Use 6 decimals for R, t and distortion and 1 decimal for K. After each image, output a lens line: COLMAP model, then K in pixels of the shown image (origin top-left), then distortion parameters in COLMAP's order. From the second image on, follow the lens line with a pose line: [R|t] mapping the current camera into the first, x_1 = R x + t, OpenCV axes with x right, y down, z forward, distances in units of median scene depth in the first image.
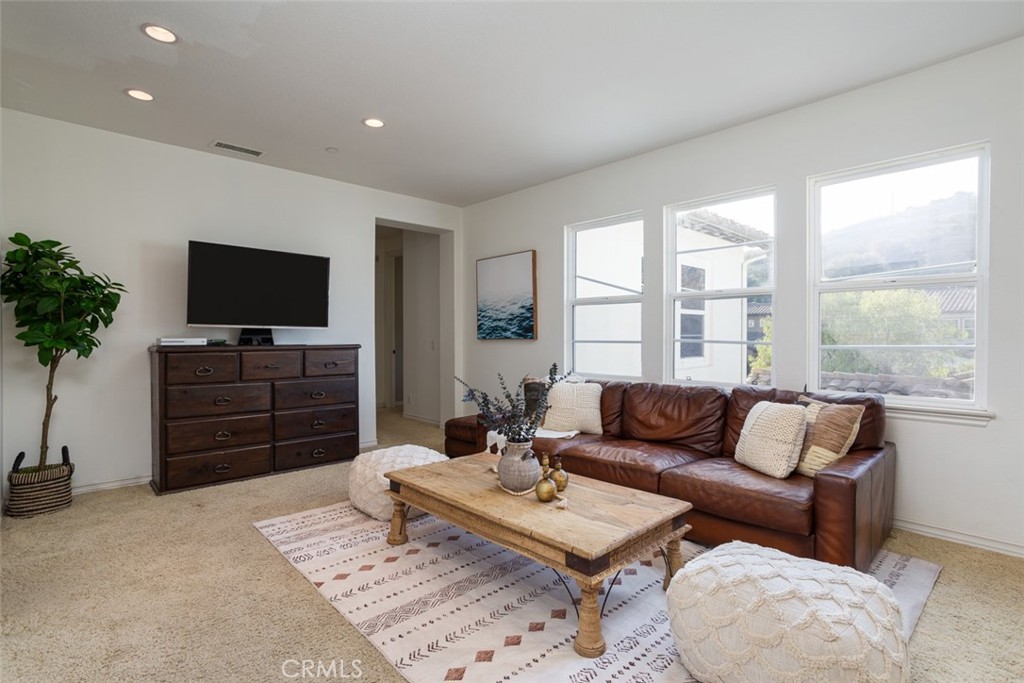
lens RADIAL K [[493.5, 0, 515.0], [0, 493.5, 336.6], [0, 0, 1]] dist [-0.014989, 0.000705]
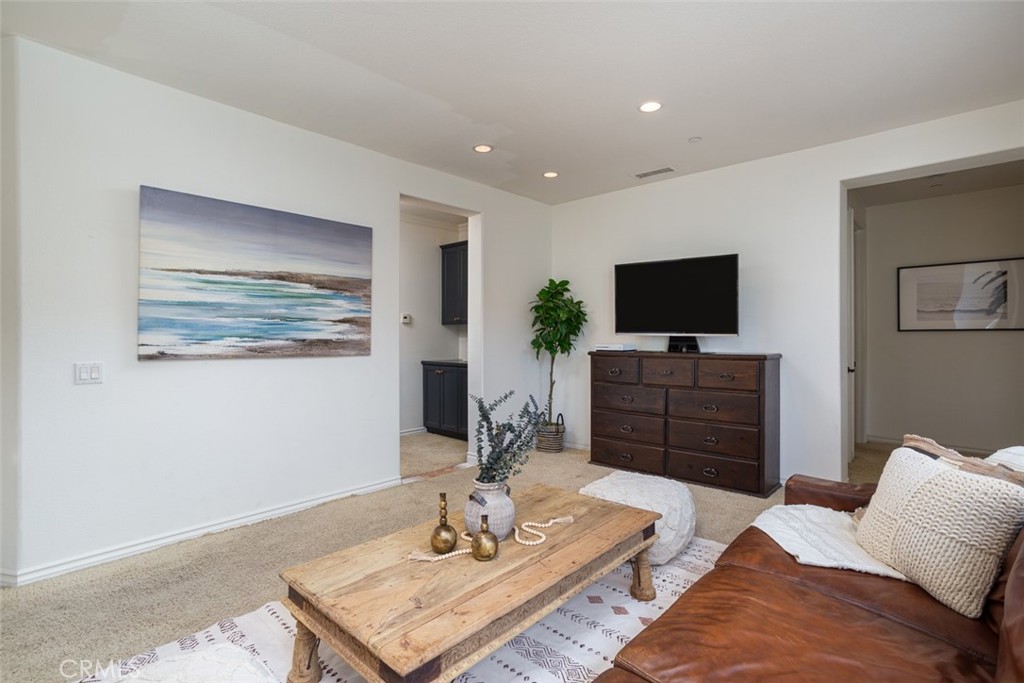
lens RADIAL K [[493.5, 0, 515.0], [0, 493.5, 336.6], [0, 0, 1]] dist [-0.014989, 0.000705]
pose [[0.058196, 0.000608, -0.998305, 0.581321], [-0.002510, 0.999997, 0.000463, -0.018164], [0.998302, 0.002479, 0.058197, 0.697087]]
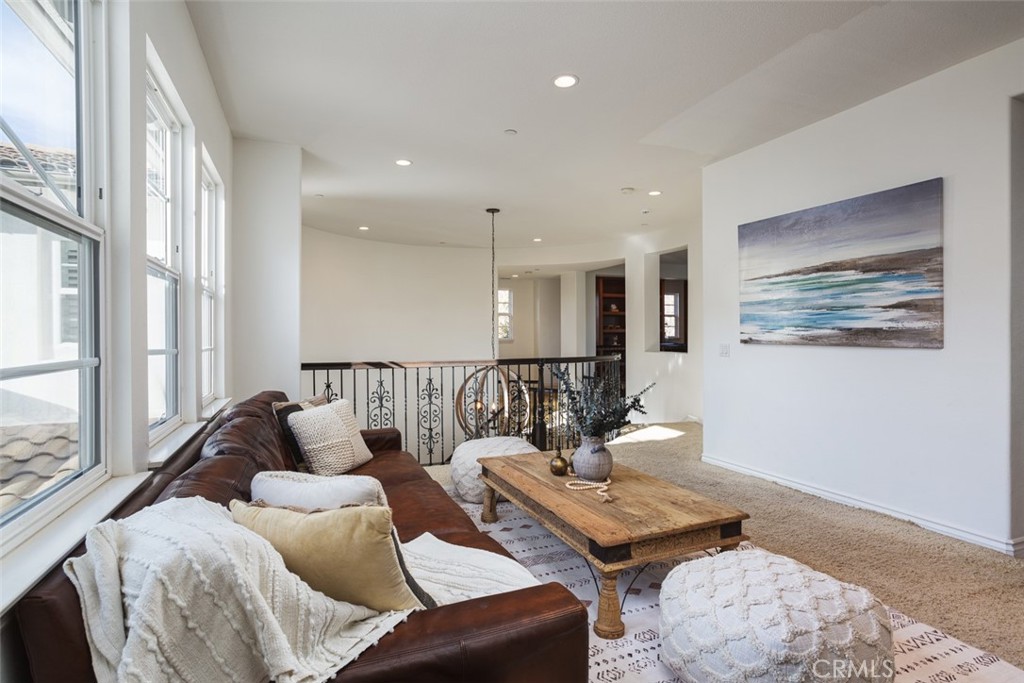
lens RADIAL K [[517.4, 0, 515.4], [0, 517.4, 335.1], [0, 0, 1]] dist [-0.001329, -0.000243]
pose [[-0.932660, 0.002782, 0.360745, -0.169137], [0.004931, 0.999975, 0.005038, -0.006606], [-0.360722, 0.006477, -0.932651, 1.474441]]
